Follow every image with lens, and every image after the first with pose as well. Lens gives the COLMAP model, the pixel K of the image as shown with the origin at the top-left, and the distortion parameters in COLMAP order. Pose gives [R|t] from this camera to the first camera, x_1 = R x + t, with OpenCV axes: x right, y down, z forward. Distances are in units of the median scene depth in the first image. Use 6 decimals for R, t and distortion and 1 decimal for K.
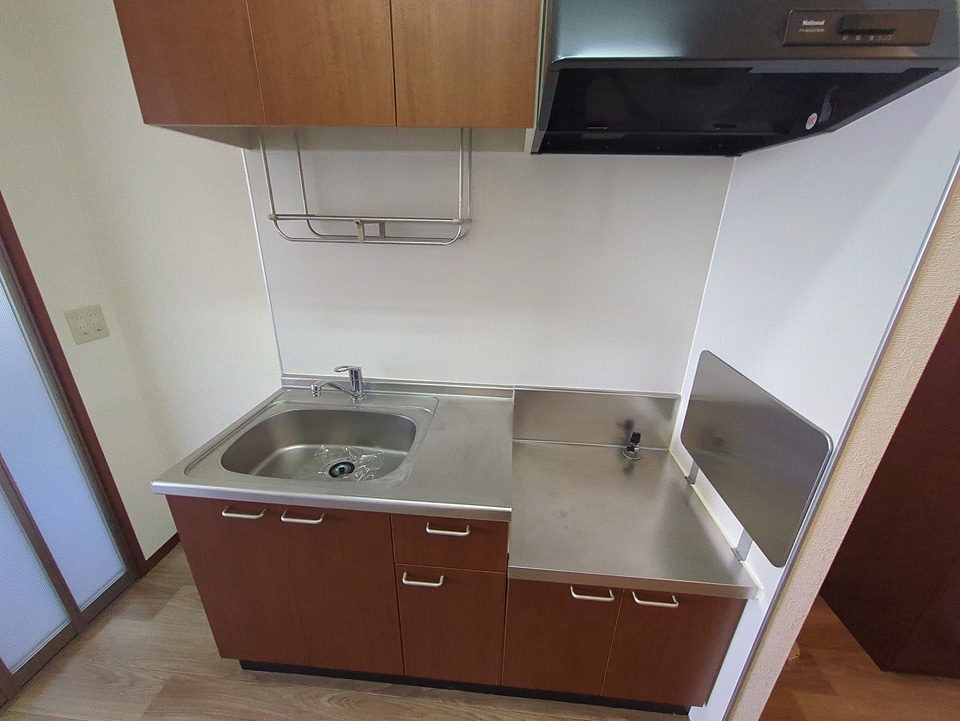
lens RADIAL K [[374.1, 0, 481.6], [0, 374.1, 360.3], [0, 0, 1]] dist [-0.004234, 0.001090]
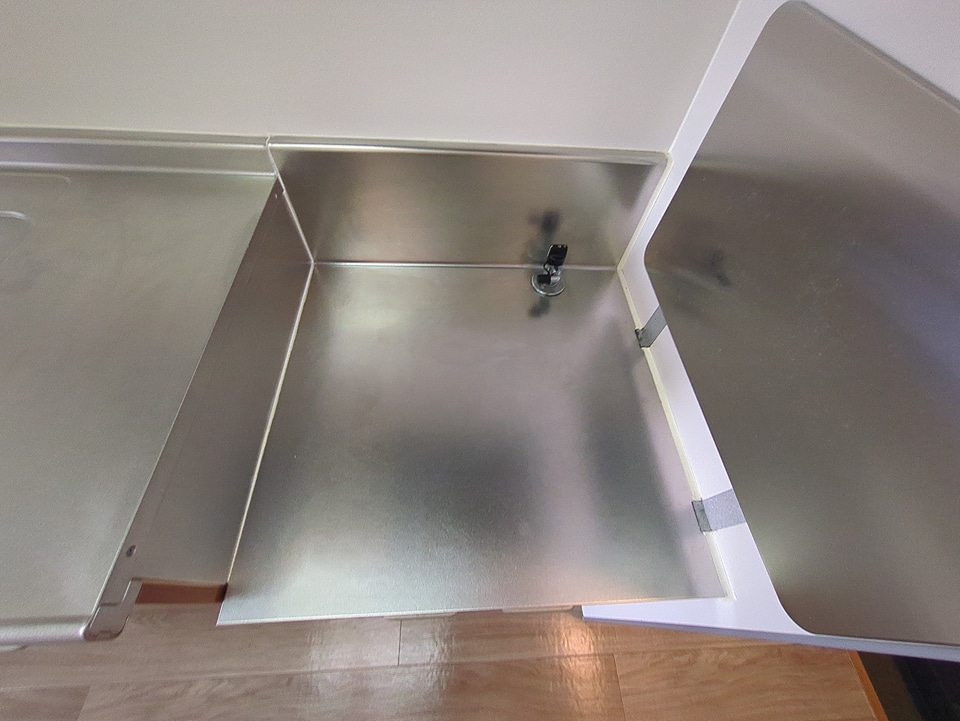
lens RADIAL K [[374.1, 0, 476.6], [0, 374.1, 366.2], [0, 0, 1]] dist [-0.004234, 0.001090]
pose [[0.992368, -0.080717, 0.093218, 0.239132], [0.010395, 0.808049, 0.589024, 0.033570], [-0.122869, -0.583560, 0.802721, 0.511281]]
